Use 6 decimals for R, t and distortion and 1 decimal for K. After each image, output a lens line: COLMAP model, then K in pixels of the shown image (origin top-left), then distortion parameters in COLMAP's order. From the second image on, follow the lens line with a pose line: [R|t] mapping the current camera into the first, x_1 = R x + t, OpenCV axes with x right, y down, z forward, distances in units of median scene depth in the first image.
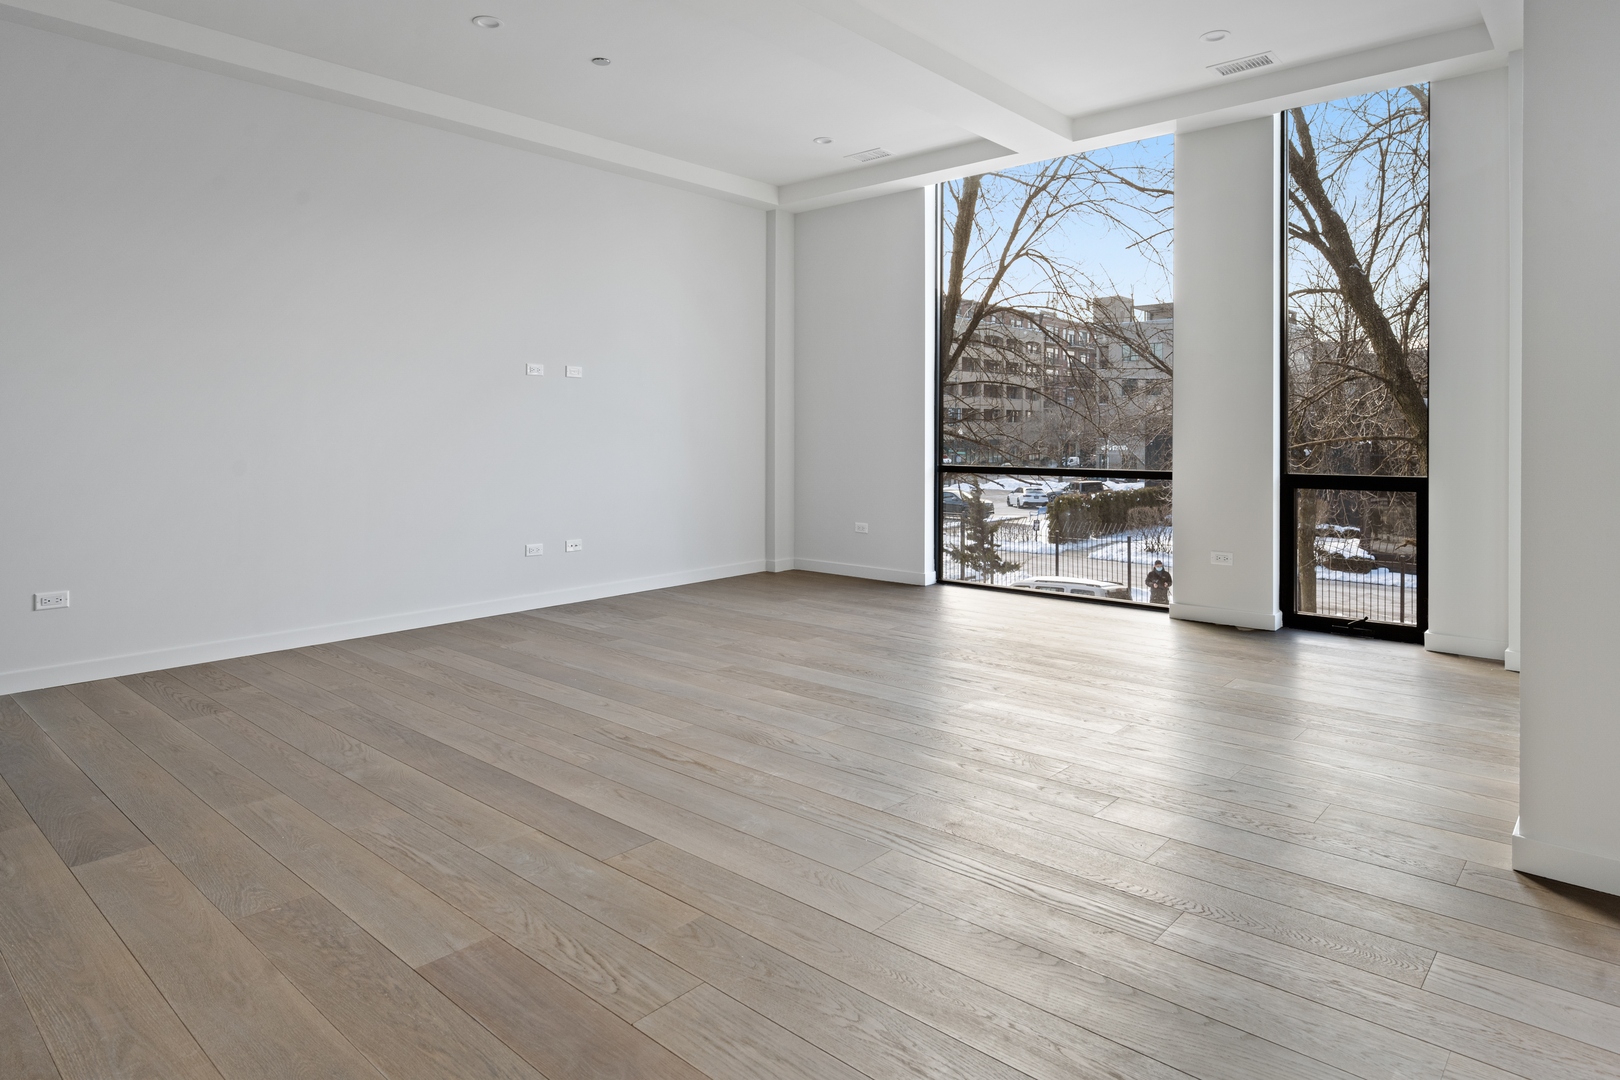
lens RADIAL K [[944.2, 0, 810.0], [0, 944.2, 540.0], [0, 0, 1]] dist [-0.007354, -0.000647]
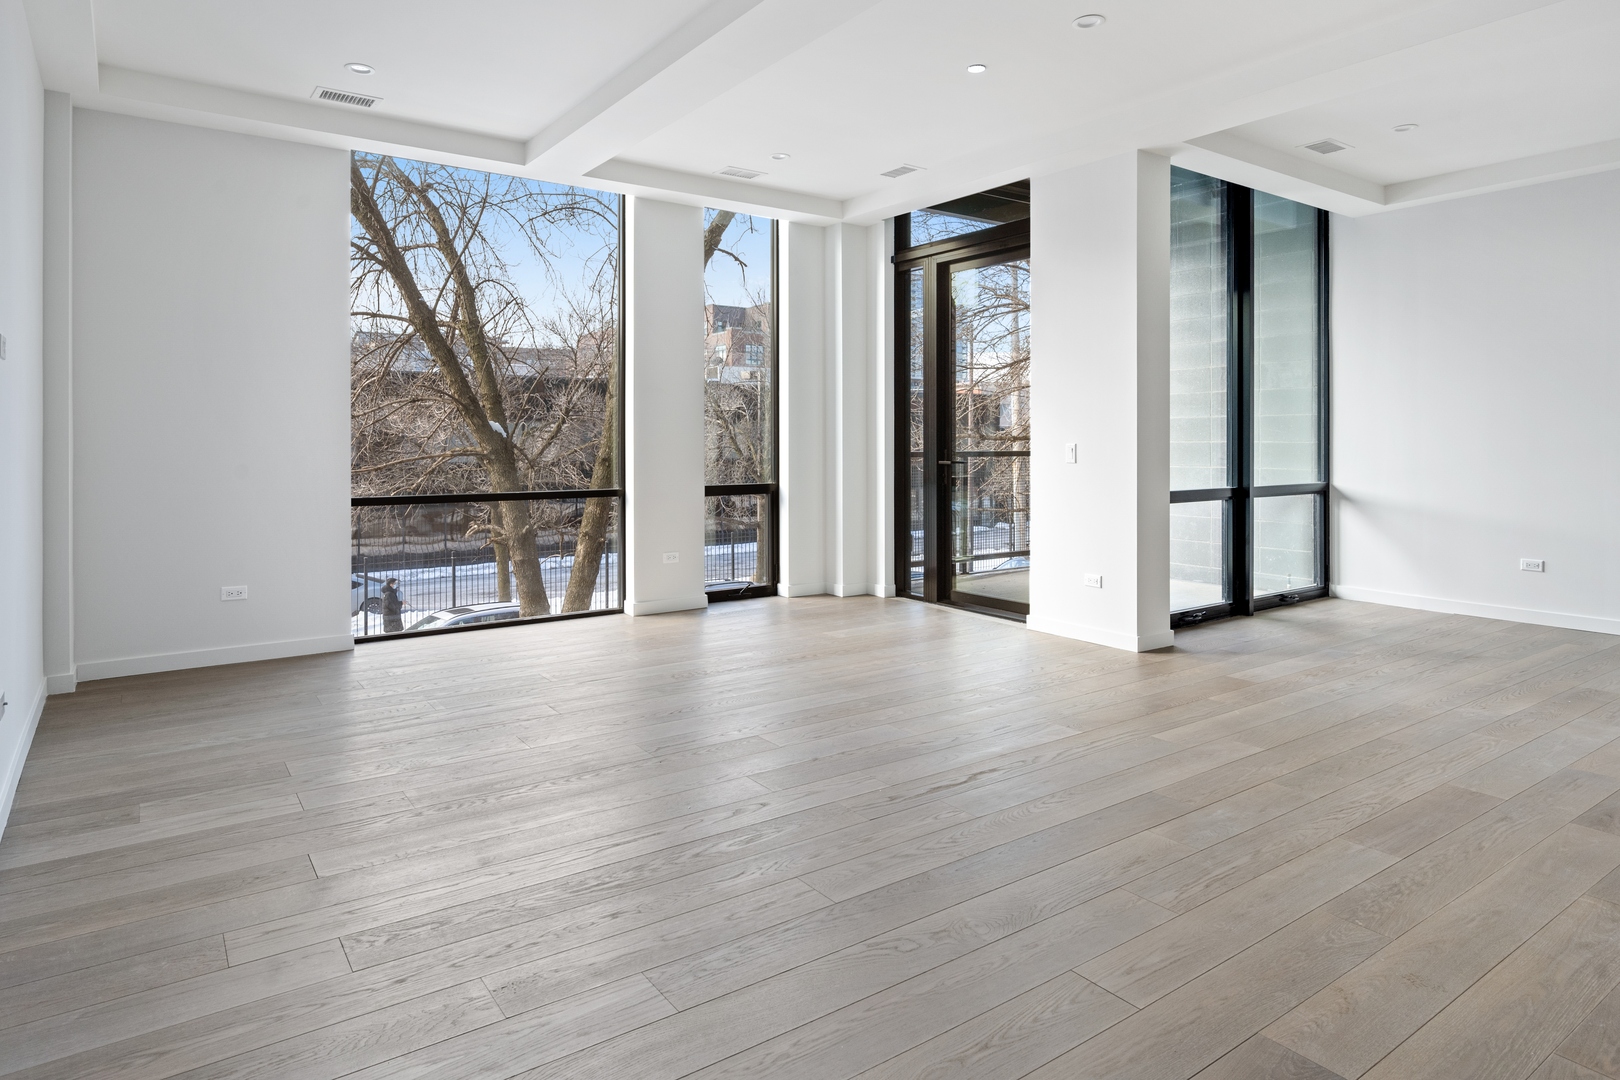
lens RADIAL K [[944.2, 0, 810.0], [0, 944.2, 540.0], [0, 0, 1]] dist [-0.007354, -0.000647]
pose [[0.225780, -0.101899, 0.968834, -1.419337], [0.111993, 0.990636, 0.078092, -0.159068], [-0.967719, 0.090871, 0.235078, 1.097238]]
